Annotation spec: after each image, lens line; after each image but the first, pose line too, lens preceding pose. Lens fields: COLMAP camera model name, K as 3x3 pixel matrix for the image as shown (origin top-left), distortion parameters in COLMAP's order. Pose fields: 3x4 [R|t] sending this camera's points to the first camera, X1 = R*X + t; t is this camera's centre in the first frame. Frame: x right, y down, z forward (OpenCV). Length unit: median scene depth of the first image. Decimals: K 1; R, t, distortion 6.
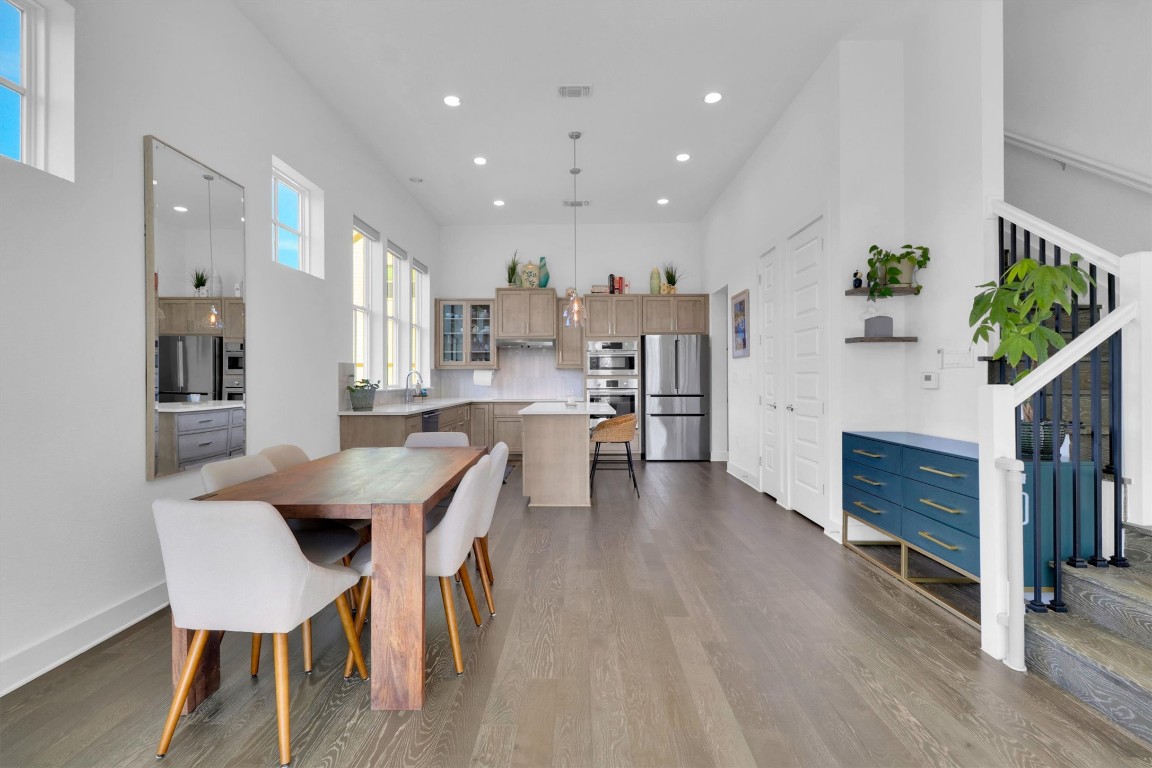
lens RADIAL K [[530.8, 0, 575.1], [0, 530.8, 377.6], [0, 0, 1]] dist [-0.000224, -0.000206]
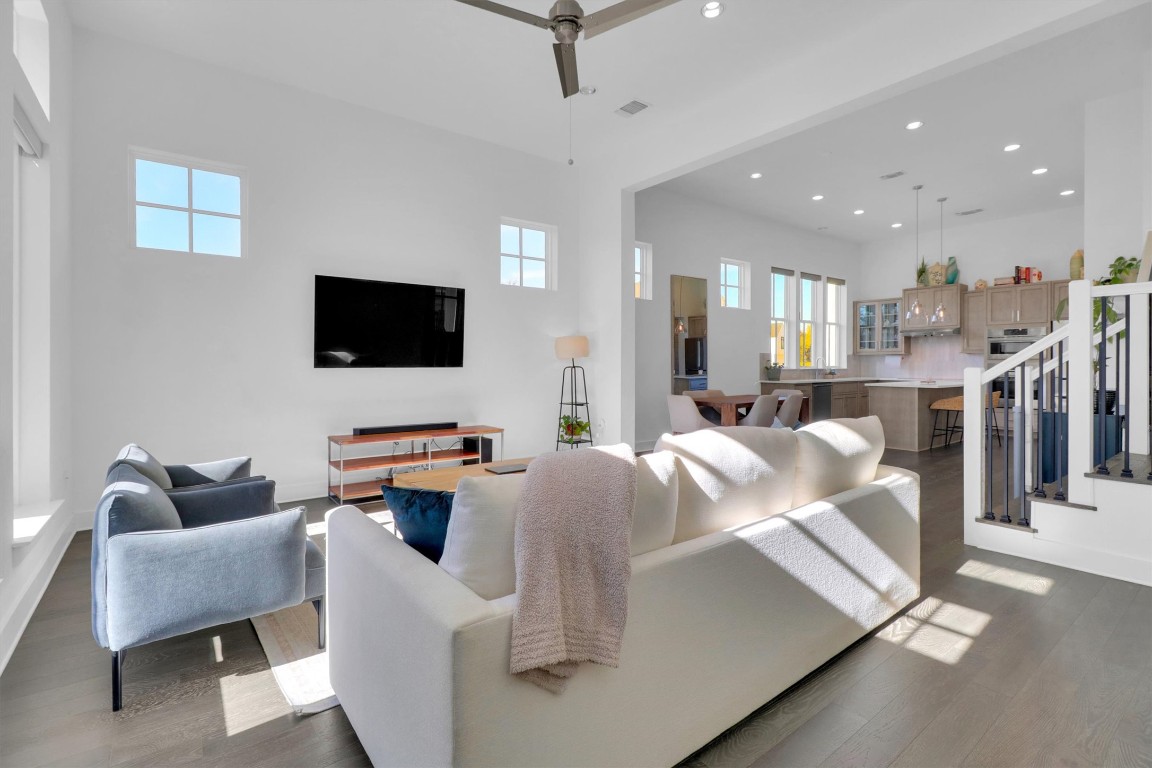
lens RADIAL K [[537.7, 0, 570.6], [0, 537.7, 365.0], [0, 0, 1]] dist [0.001063, 0.000110]
pose [[0.610053, 0.005784, -0.792339, 0.385687], [0.001654, 0.999962, 0.008573, -0.003483], [0.792359, -0.006540, 0.610020, -0.397034]]
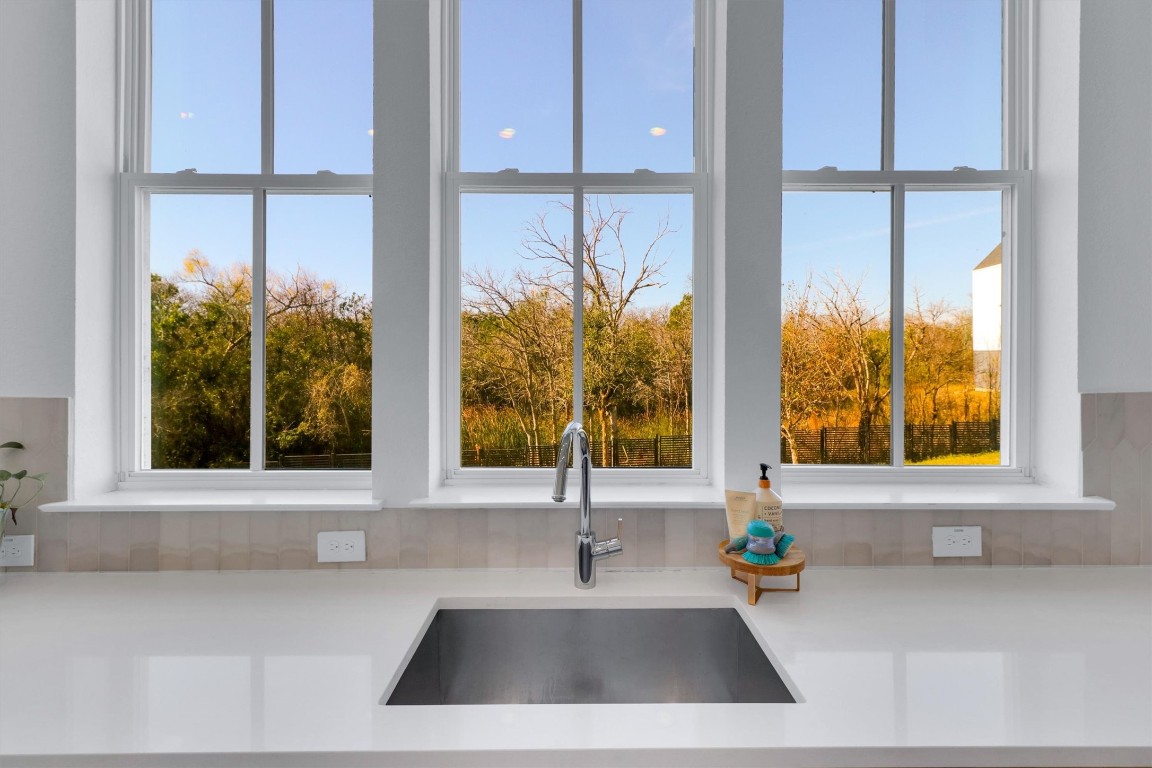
lens RADIAL K [[537.7, 0, 570.6], [0, 537.7, 365.0], [0, 0, 1]] dist [0.001063, 0.000110]
pose [[0.016498, 0.017609, -0.999709, -0.098495], [0.006133, 0.999824, 0.017712, -0.031251], [0.999845, -0.006423, 0.016387, 0.833457]]
